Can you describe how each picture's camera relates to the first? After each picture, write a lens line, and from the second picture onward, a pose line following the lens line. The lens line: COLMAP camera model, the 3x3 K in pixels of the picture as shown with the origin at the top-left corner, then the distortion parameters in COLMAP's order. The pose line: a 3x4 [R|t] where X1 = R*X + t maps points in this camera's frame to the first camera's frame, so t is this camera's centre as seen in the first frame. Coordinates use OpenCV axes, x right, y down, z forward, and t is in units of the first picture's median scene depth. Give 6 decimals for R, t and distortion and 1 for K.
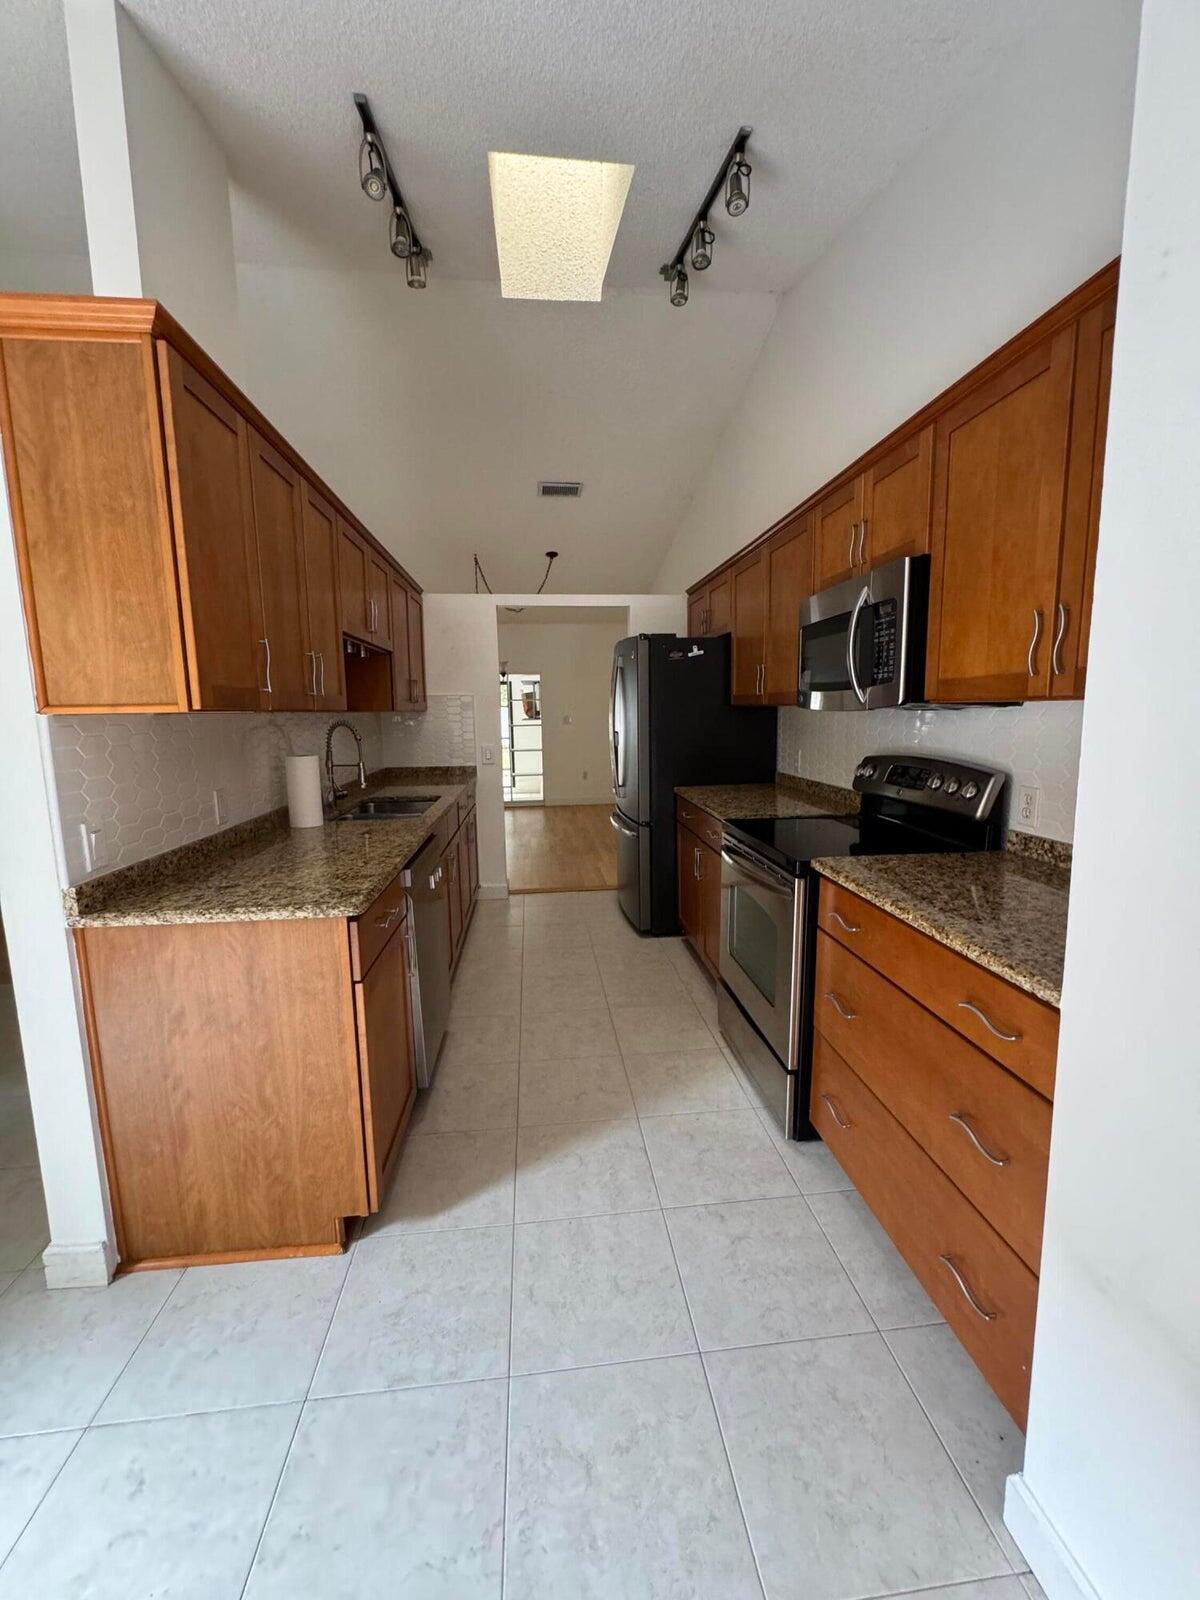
lens RADIAL K [[644.5, 0, 601.8], [0, 644.5, 797.4], [0, 0, 1]] dist [0.001804, 0.000134]
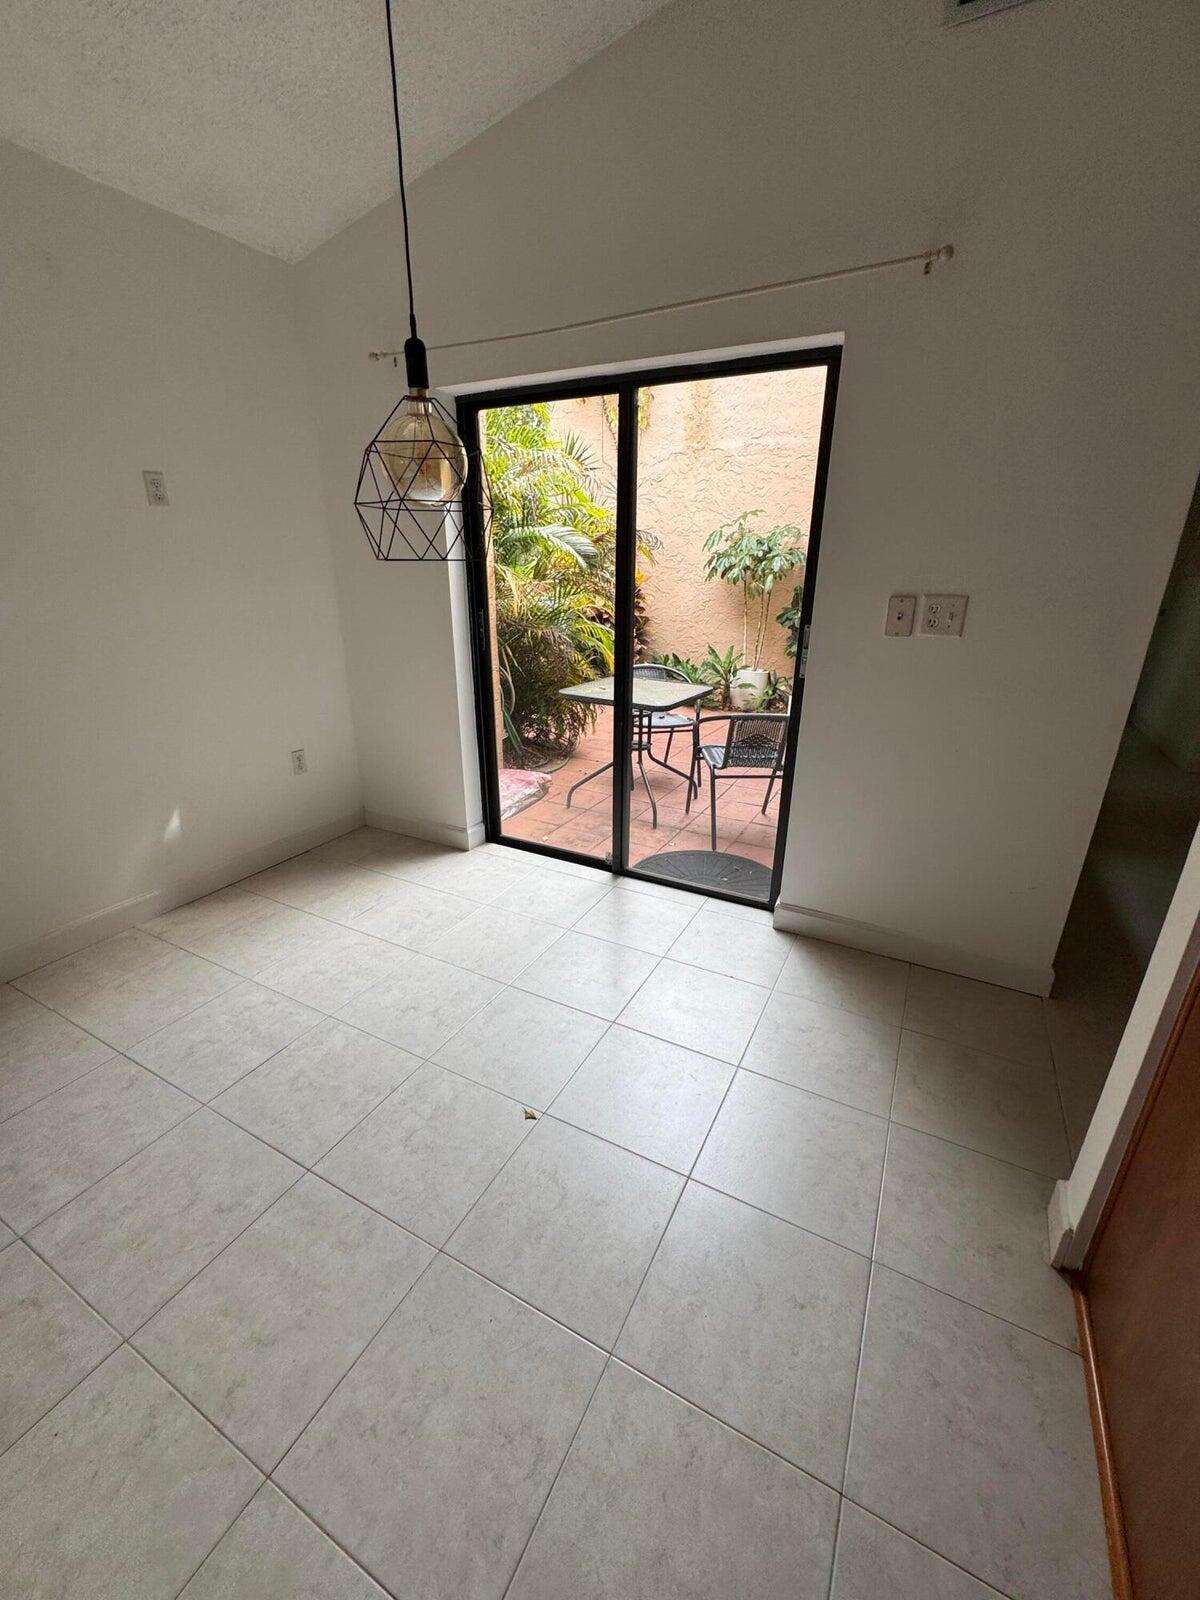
lens RADIAL K [[644.5, 0, 602.7], [0, 644.5, 799.5], [0, 0, 1]] dist [0.001804, 0.000134]
pose [[-0.555731, 0.287352, -0.780123, 0.066392], [-0.123223, 0.899532, 0.419115, -0.106750], [0.822179, 0.329044, -0.464490, 0.868020]]
